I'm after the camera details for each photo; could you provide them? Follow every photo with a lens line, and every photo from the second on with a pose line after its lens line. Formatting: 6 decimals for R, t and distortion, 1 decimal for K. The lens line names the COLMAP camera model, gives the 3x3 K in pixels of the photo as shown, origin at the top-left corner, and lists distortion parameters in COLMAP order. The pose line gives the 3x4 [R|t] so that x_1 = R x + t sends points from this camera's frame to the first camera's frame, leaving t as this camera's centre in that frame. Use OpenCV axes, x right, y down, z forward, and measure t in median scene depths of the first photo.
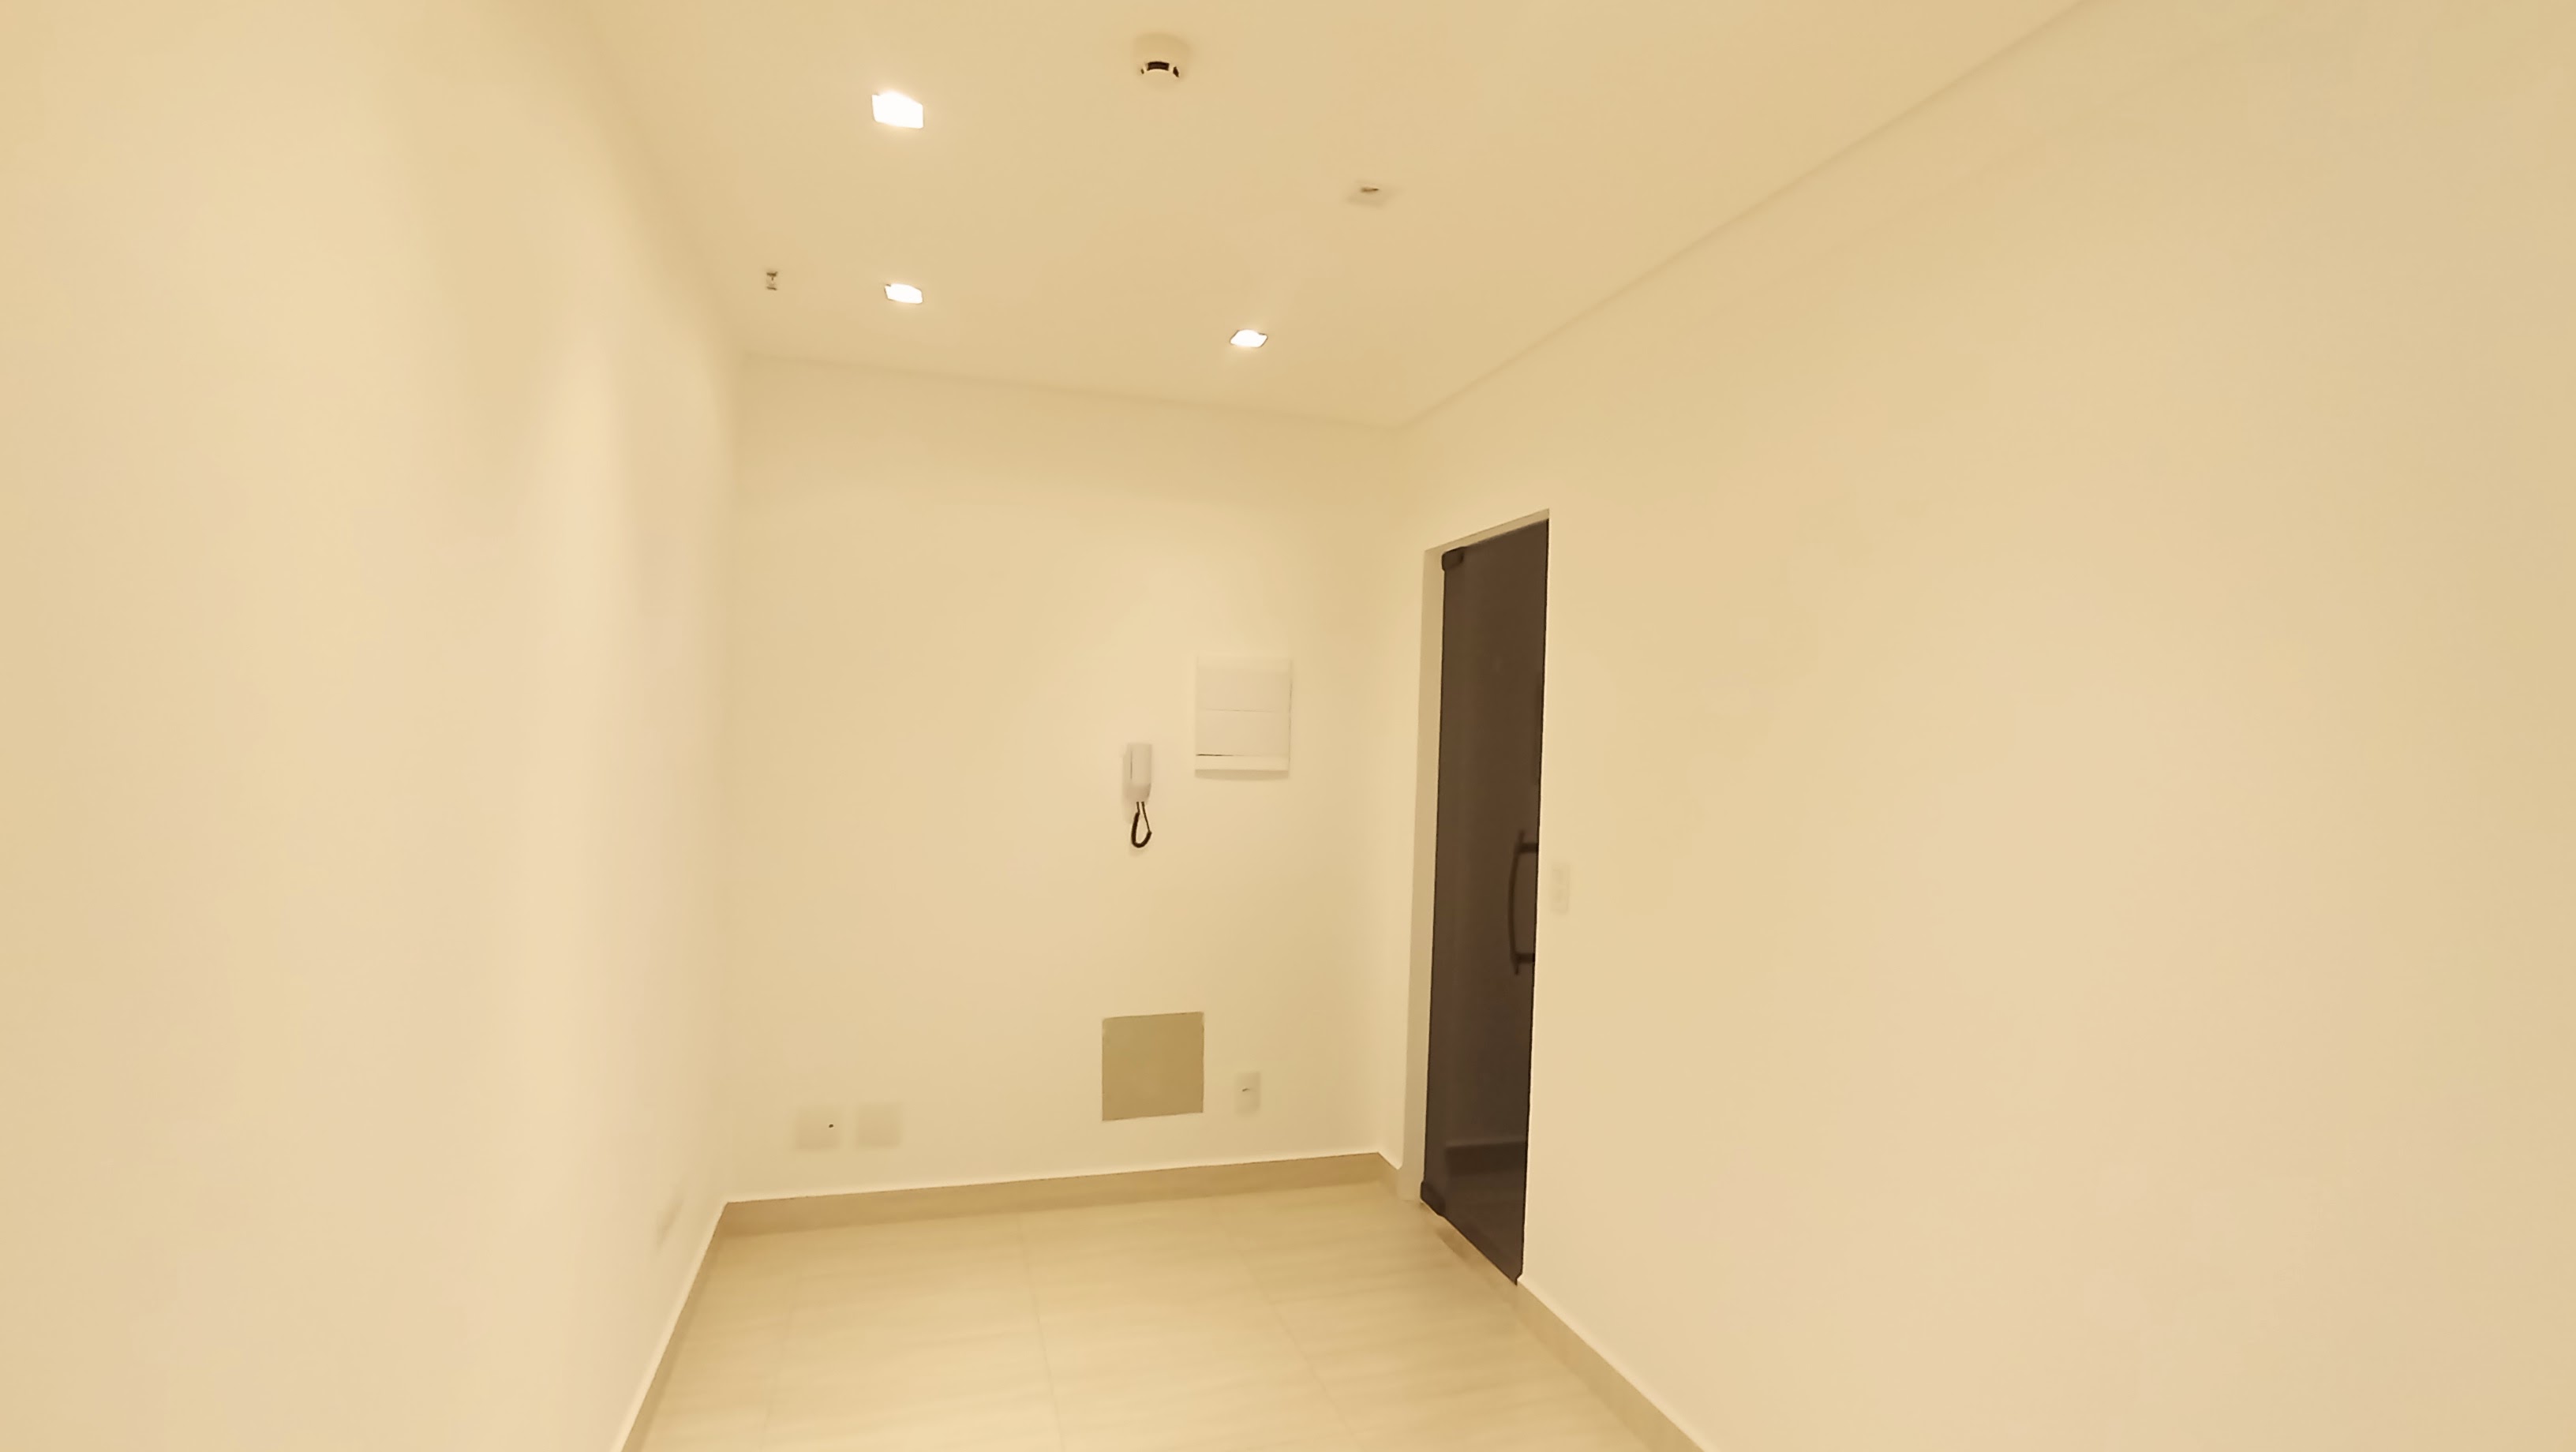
lens RADIAL K [[1184.1, 0, 1297.0], [0, 1184.1, 730.5], [0, 0, 1]] dist [-0.052813, 0.037106]
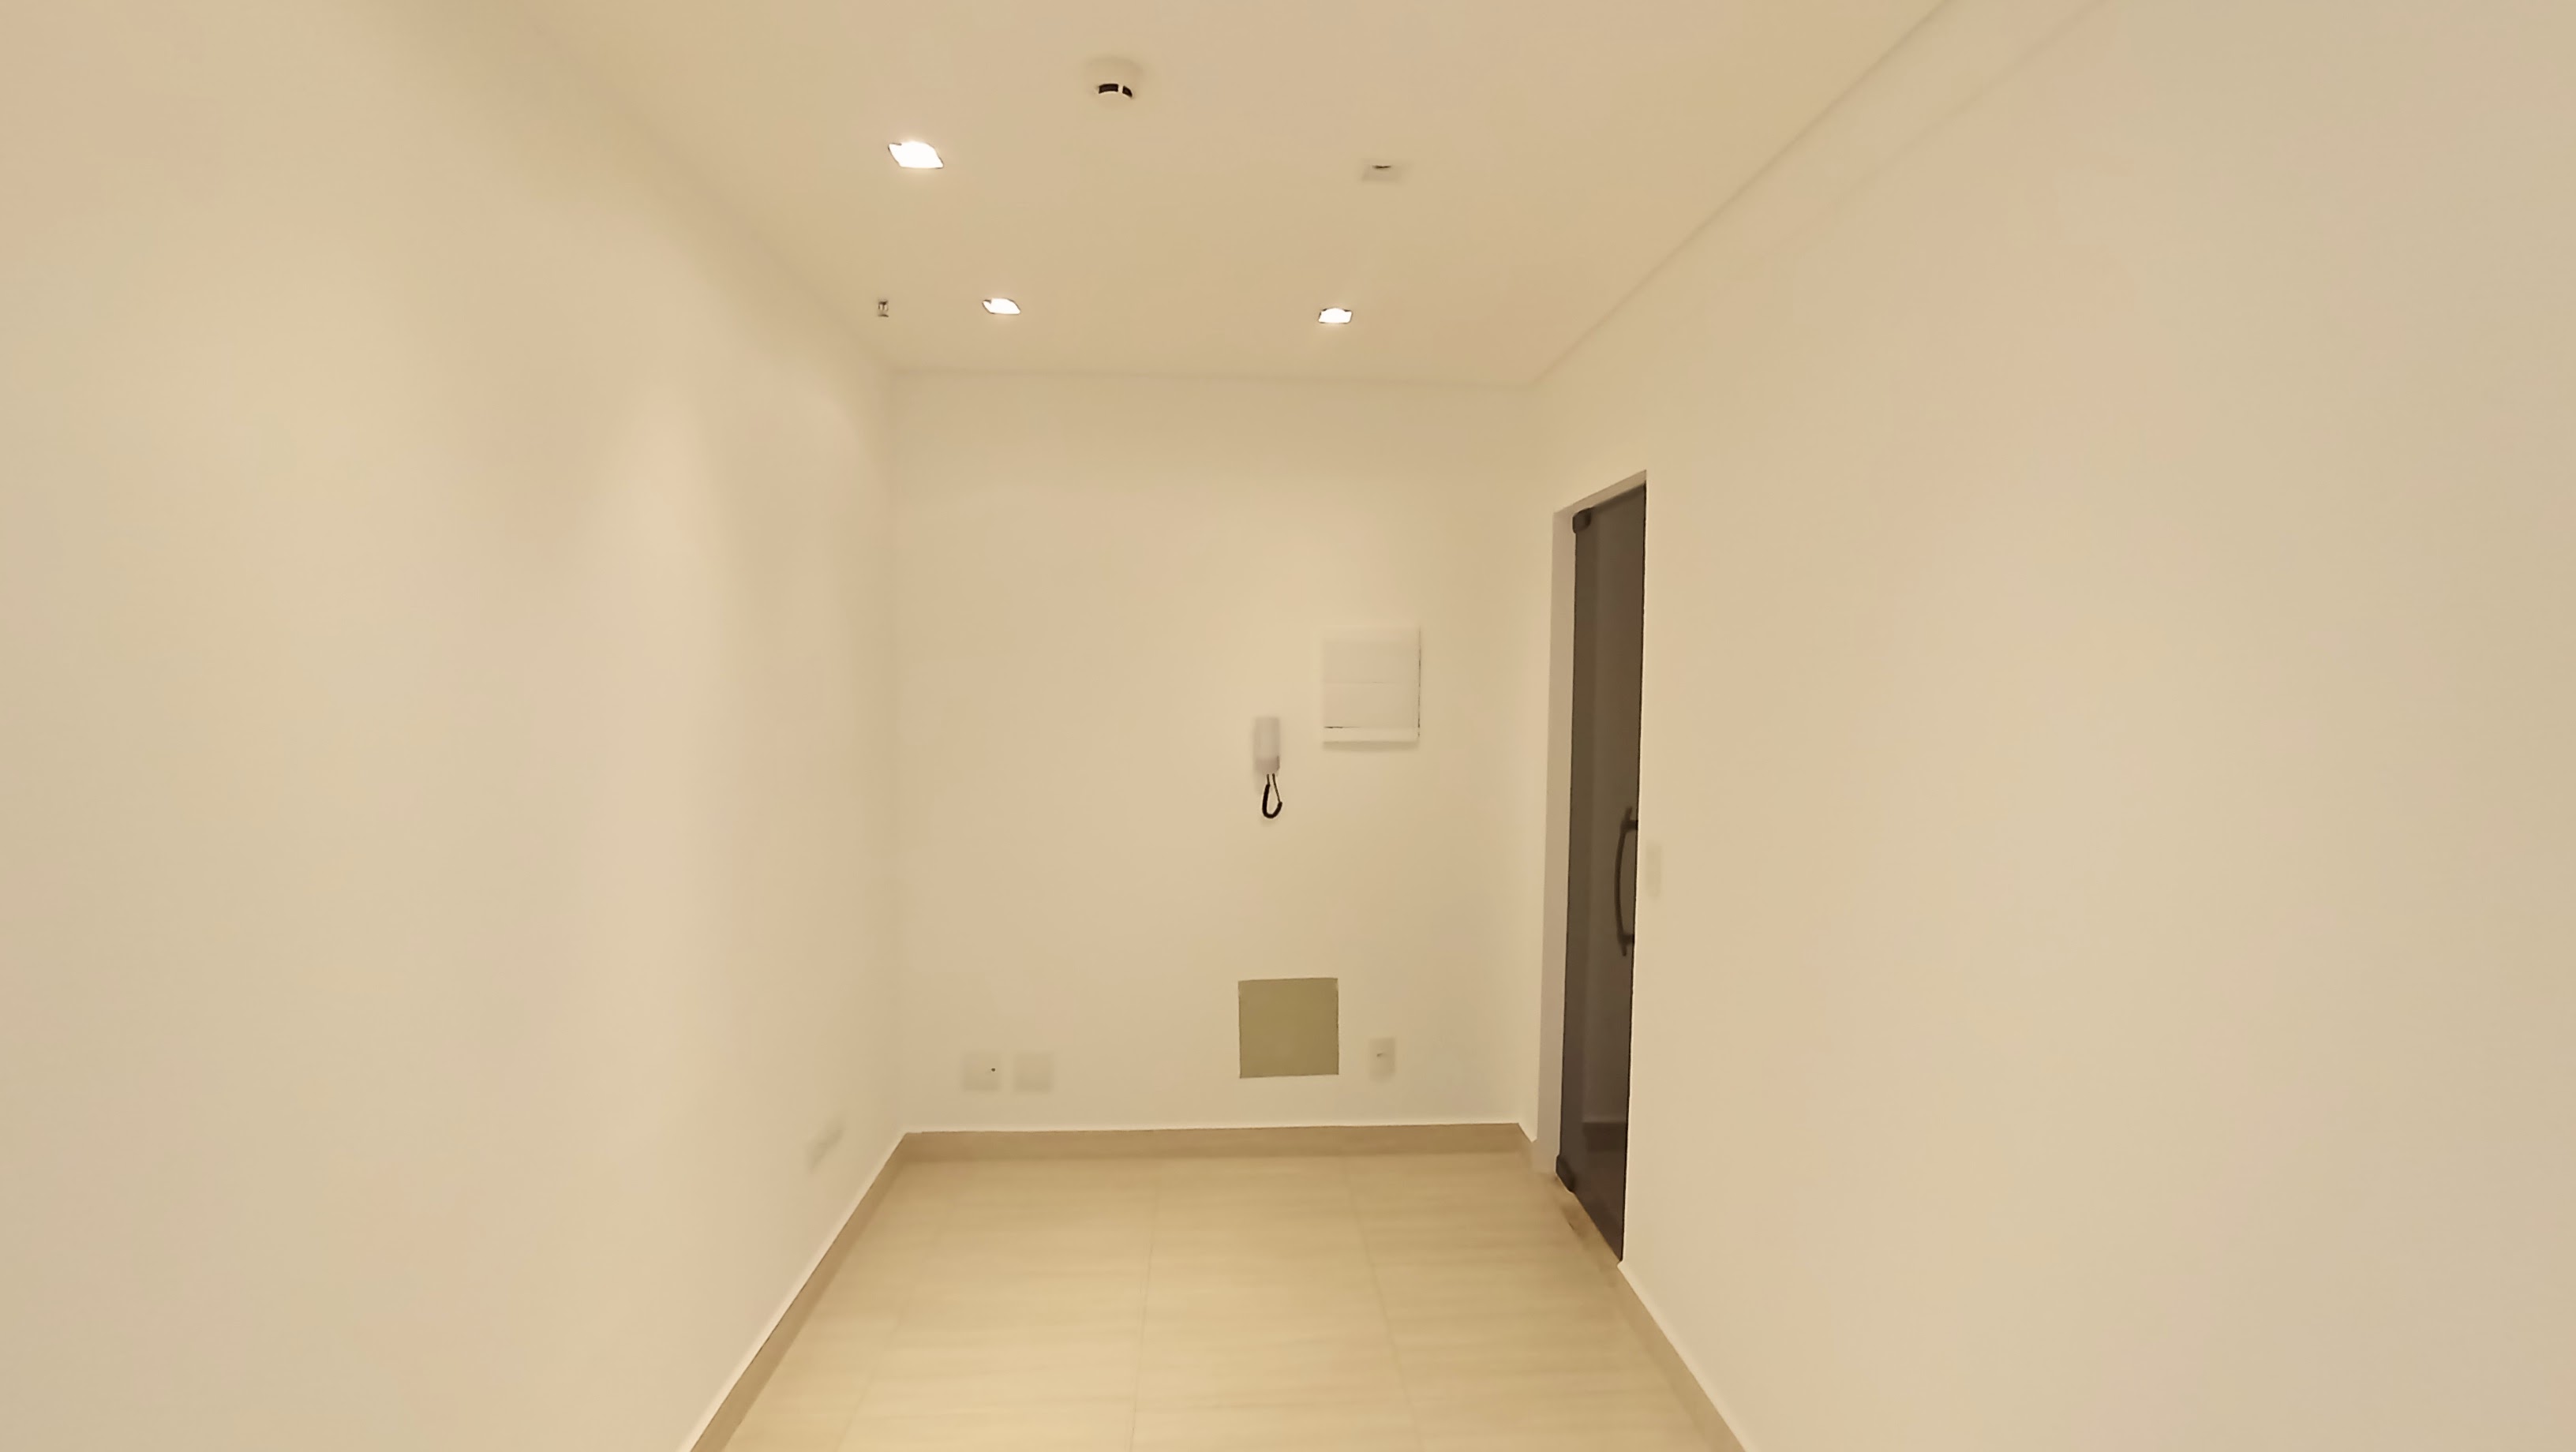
lens RADIAL K [[1184.1, 0, 1297.0], [0, 1184.1, 730.5], [0, 0, 1]] dist [-0.052813, 0.037106]
pose [[0.971510, -0.009871, -0.236792, 0.136256], [0.020743, 0.998839, 0.043468, -0.021947], [0.236089, -0.047142, 0.970587, 0.006665]]
